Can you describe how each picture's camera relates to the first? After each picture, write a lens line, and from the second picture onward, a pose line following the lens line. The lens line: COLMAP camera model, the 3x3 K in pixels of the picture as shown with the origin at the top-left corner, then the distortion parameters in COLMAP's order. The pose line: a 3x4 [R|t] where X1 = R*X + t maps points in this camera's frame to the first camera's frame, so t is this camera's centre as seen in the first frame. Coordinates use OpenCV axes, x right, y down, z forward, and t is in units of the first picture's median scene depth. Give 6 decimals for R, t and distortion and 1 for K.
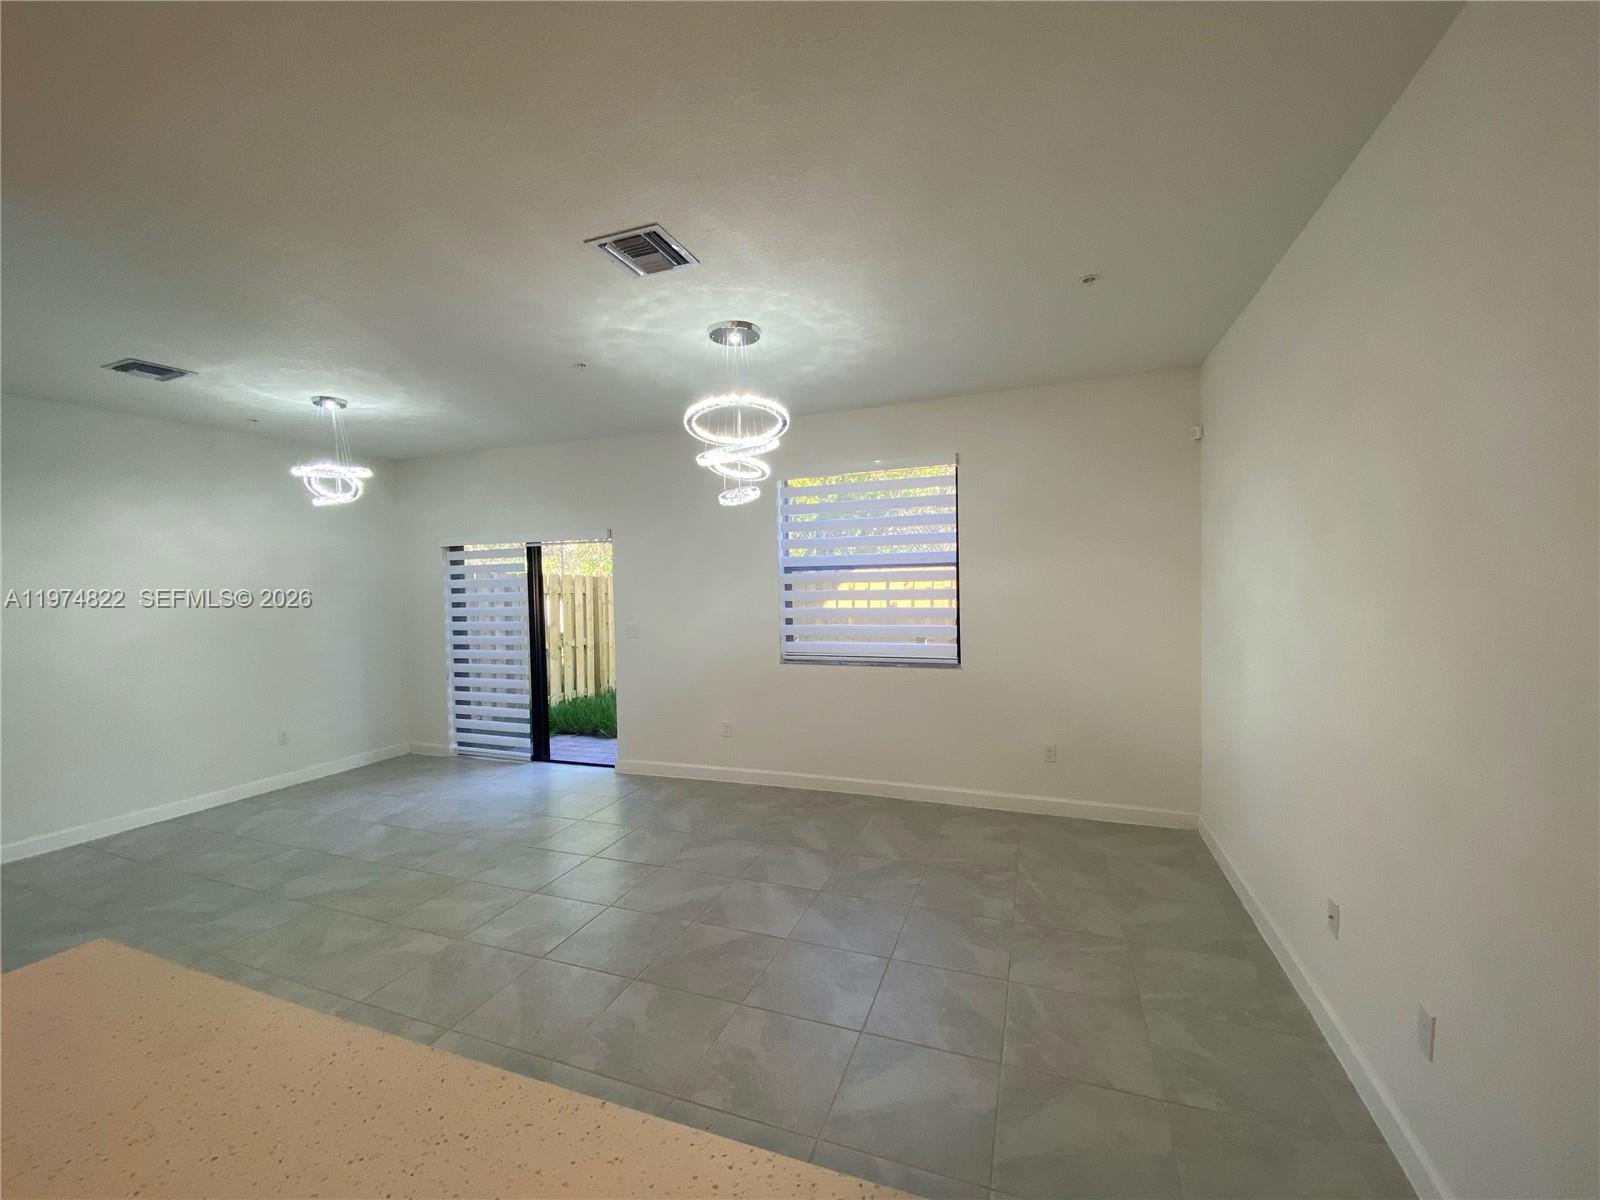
lens RADIAL K [[639.4, 0, 796.3], [0, 639.4, 604.2], [0, 0, 1]] dist [0.001877, -0.000138]
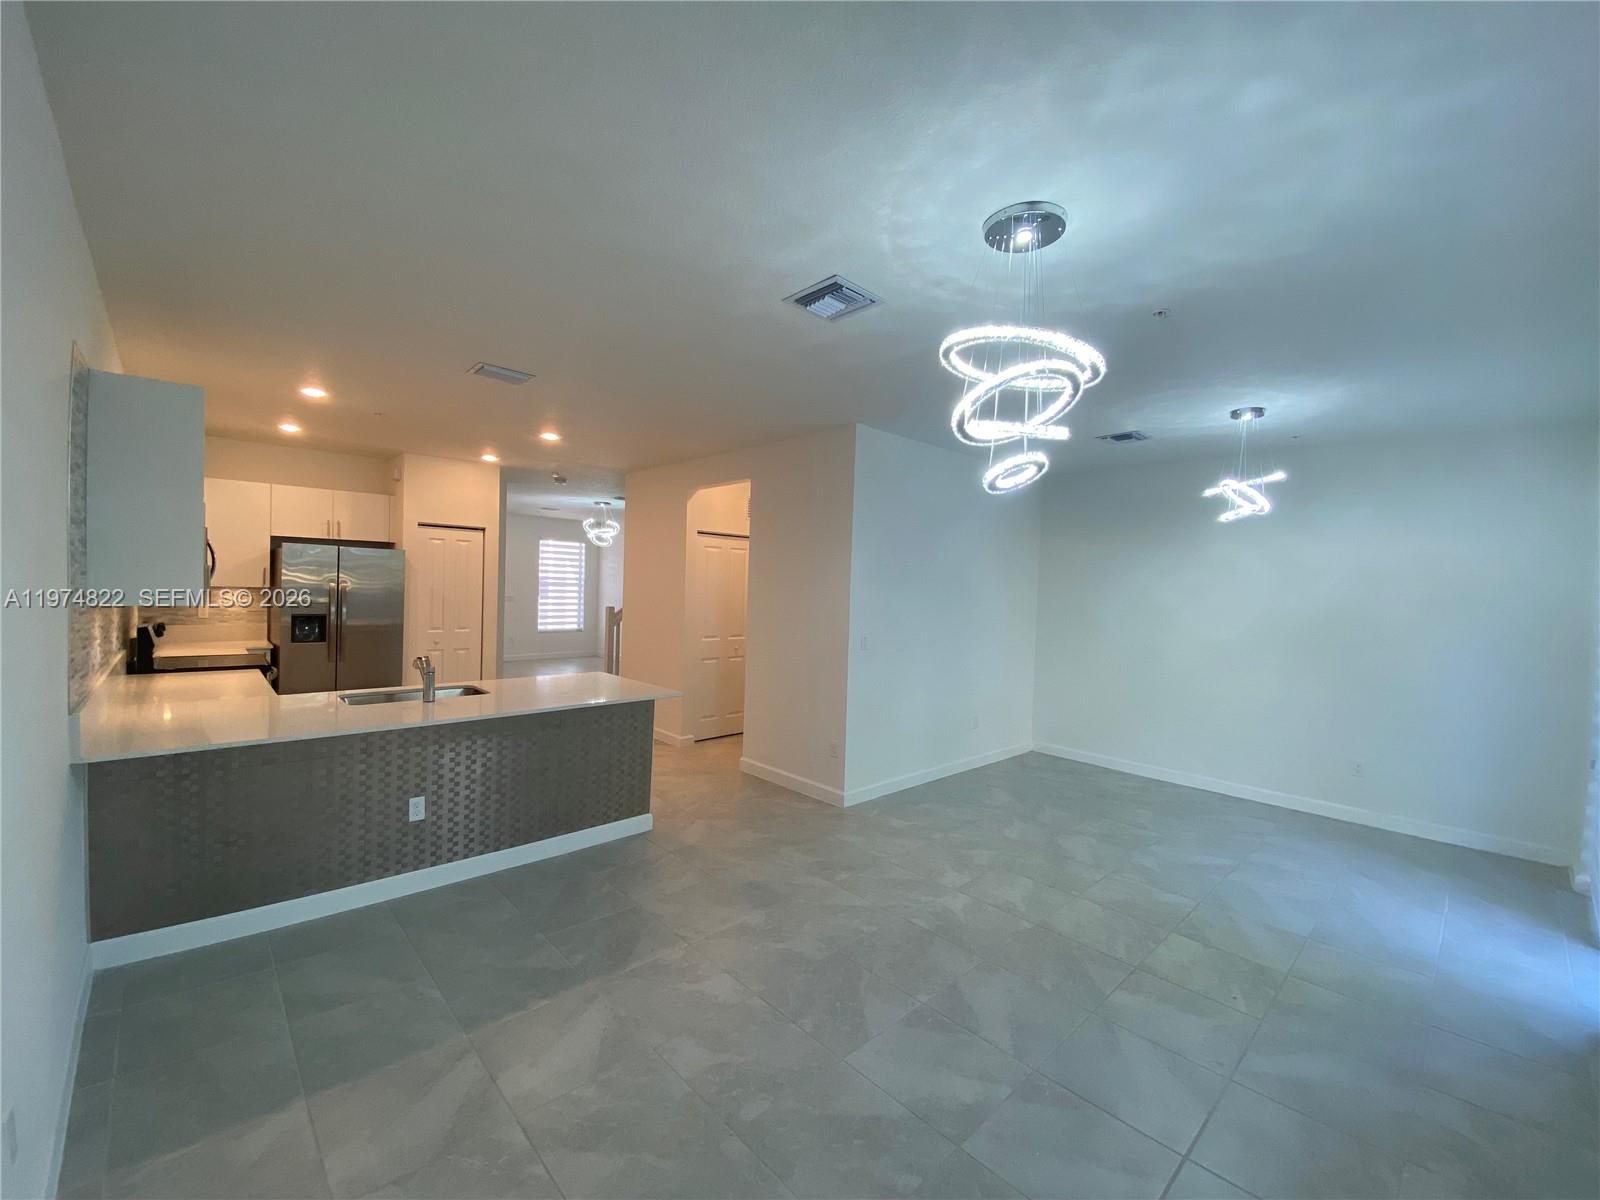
lens RADIAL K [[660.7, 0, 800.0], [0, 660.7, 600.0], [0, 0, 1]] dist [0.016052, -0.015684]
pose [[-0.443197, 0.026273, -0.896039, 0.573324], [-0.055670, 0.996834, 0.056764, -0.059583], [0.894694, 0.075040, -0.440331, 1.018905]]
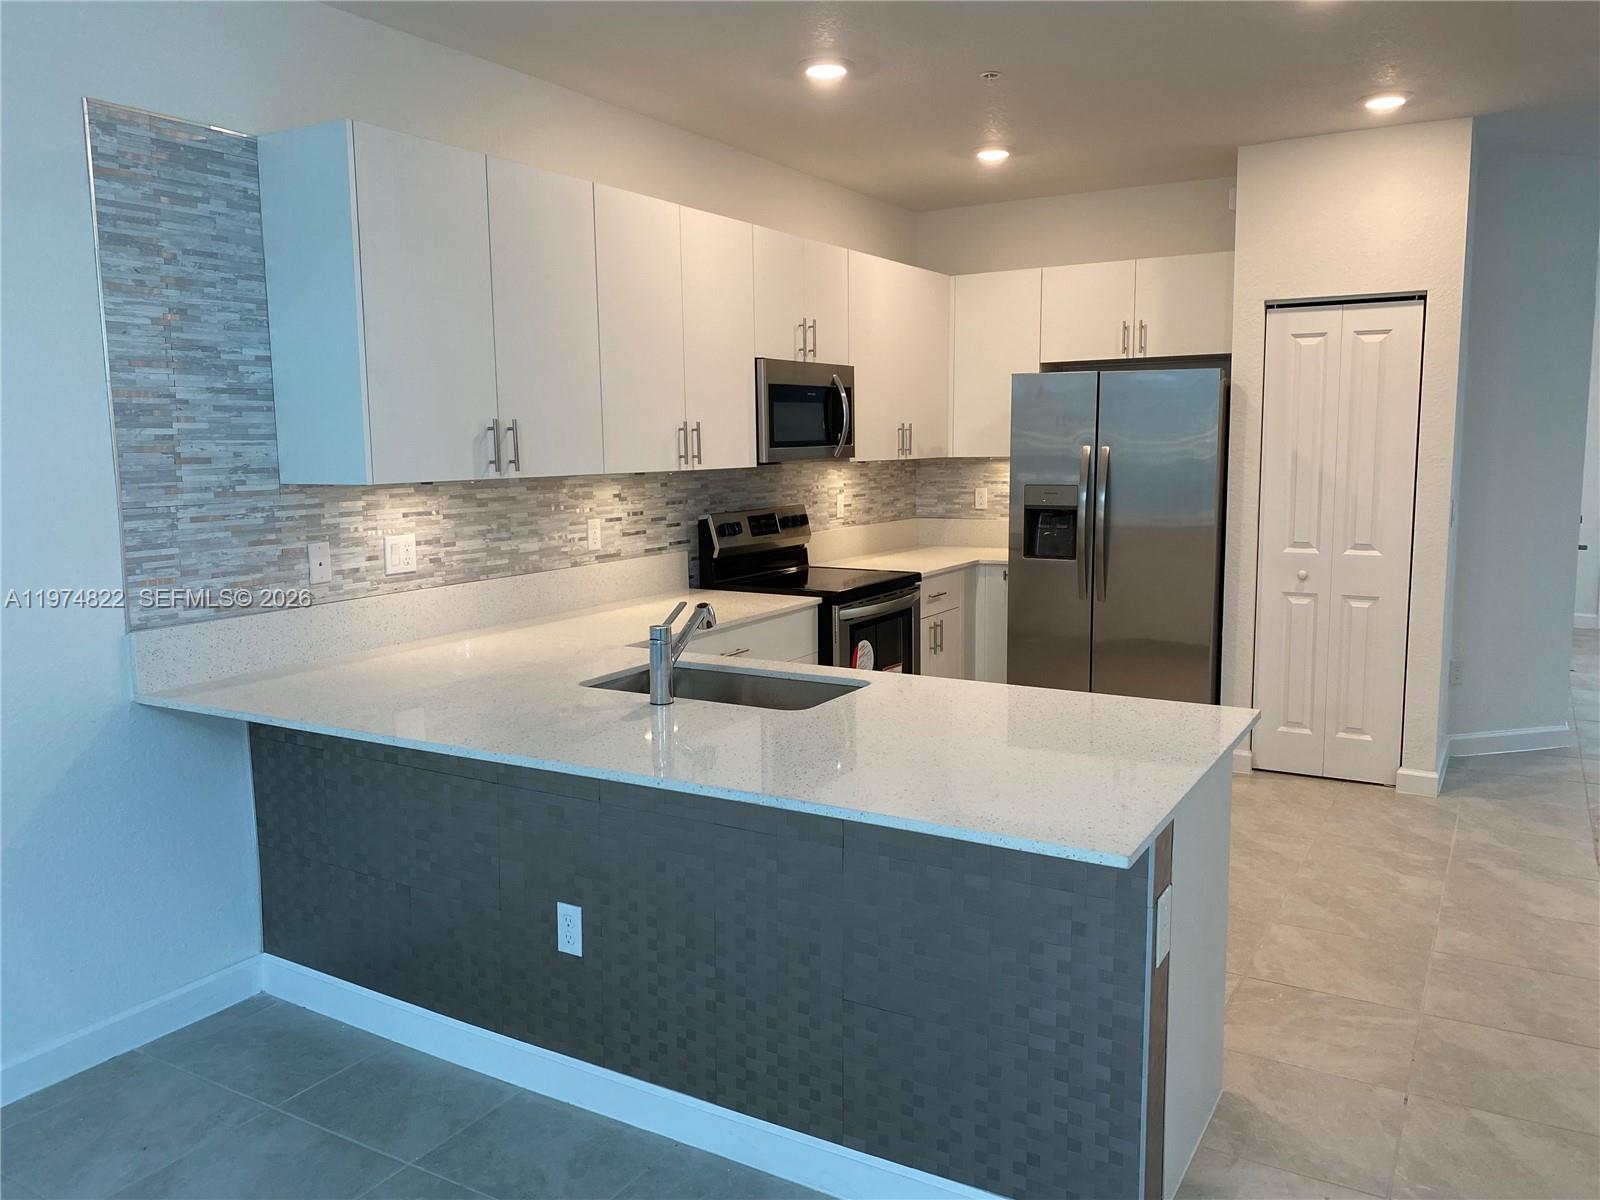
lens RADIAL K [[1224.9, 0, 804.4], [0, 1224.9, 573.8], [0, 0, 1]] dist [0.004747, -0.003149]
pose [[-0.982527, 0.011776, 0.185746, -0.336247], [0.038733, 0.989083, 0.142177, -0.016901], [-0.182044, 0.146888, -0.972257, 0.852174]]
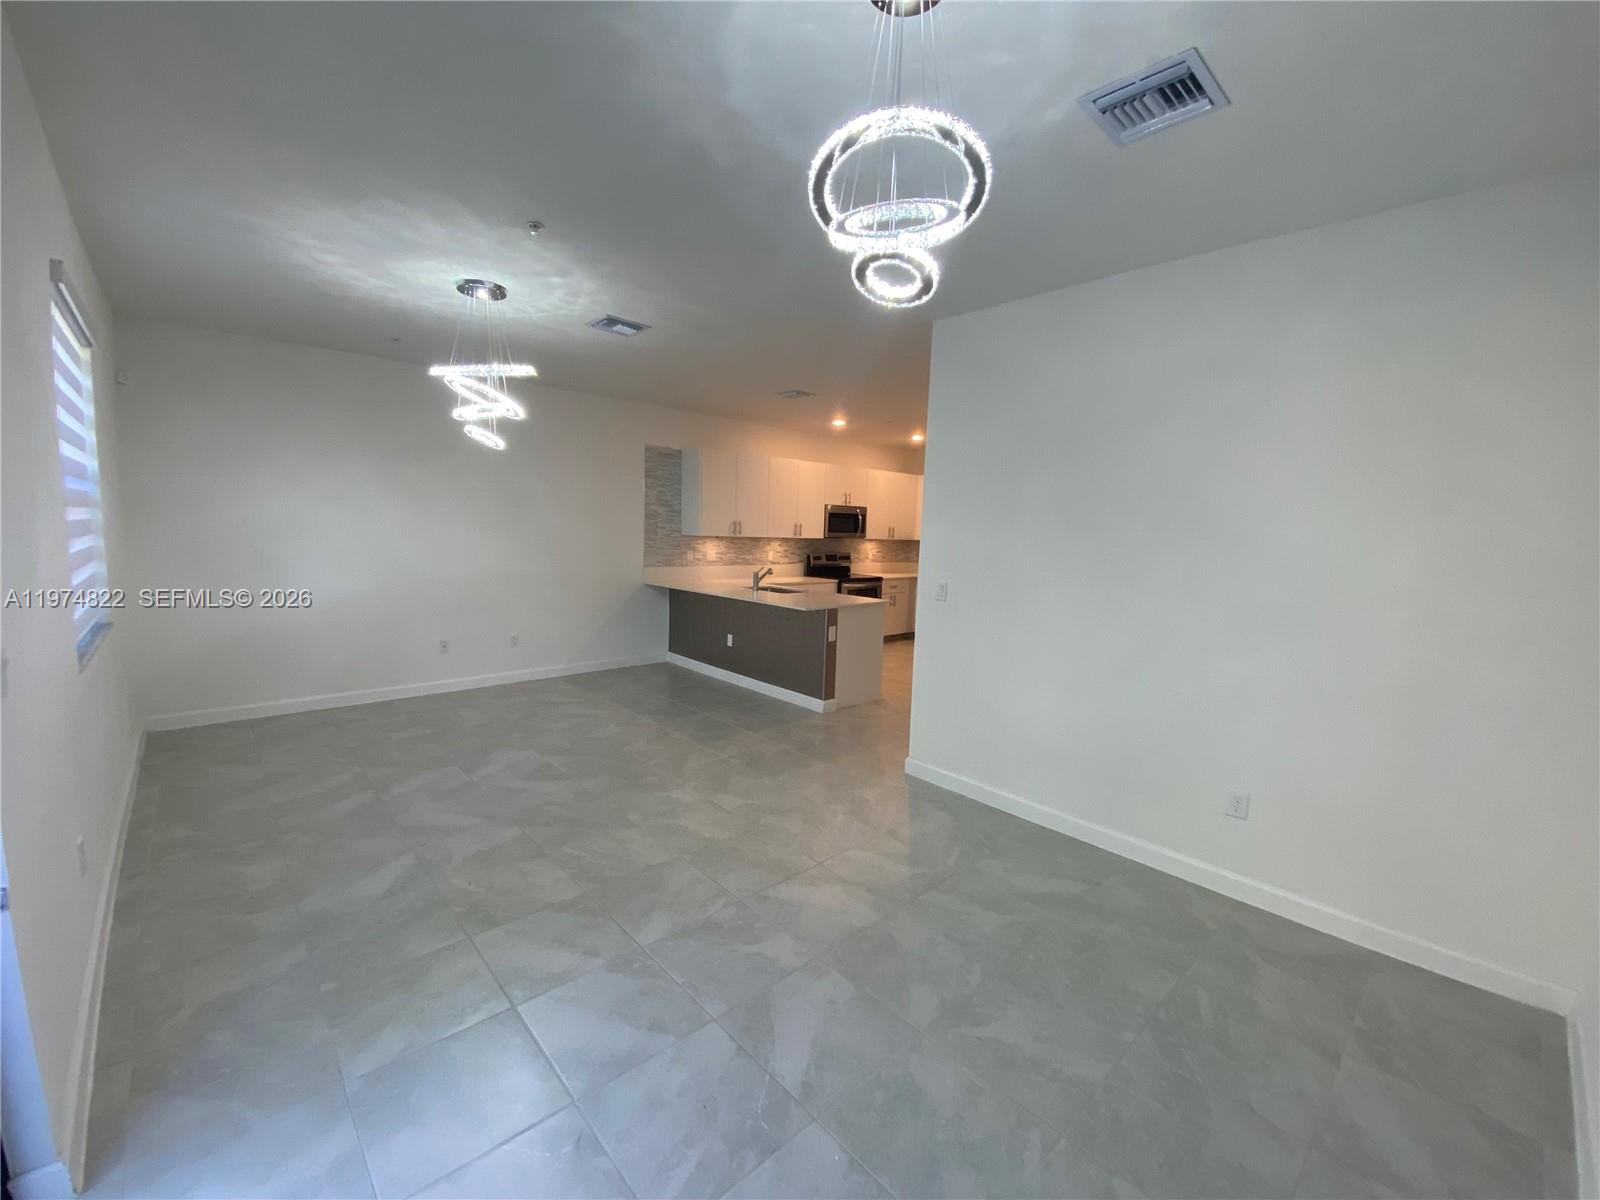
lens RADIAL K [[639.4, 0, 796.3], [0, 639.4, 604.2], [0, 0, 1]] dist [0.001877, -0.000138]
pose [[-0.890300, -0.065561, 0.450631, -1.012722], [-0.000187, 0.989634, 0.143609, -0.038995], [-0.455375, 0.127771, -0.881084, 1.632469]]
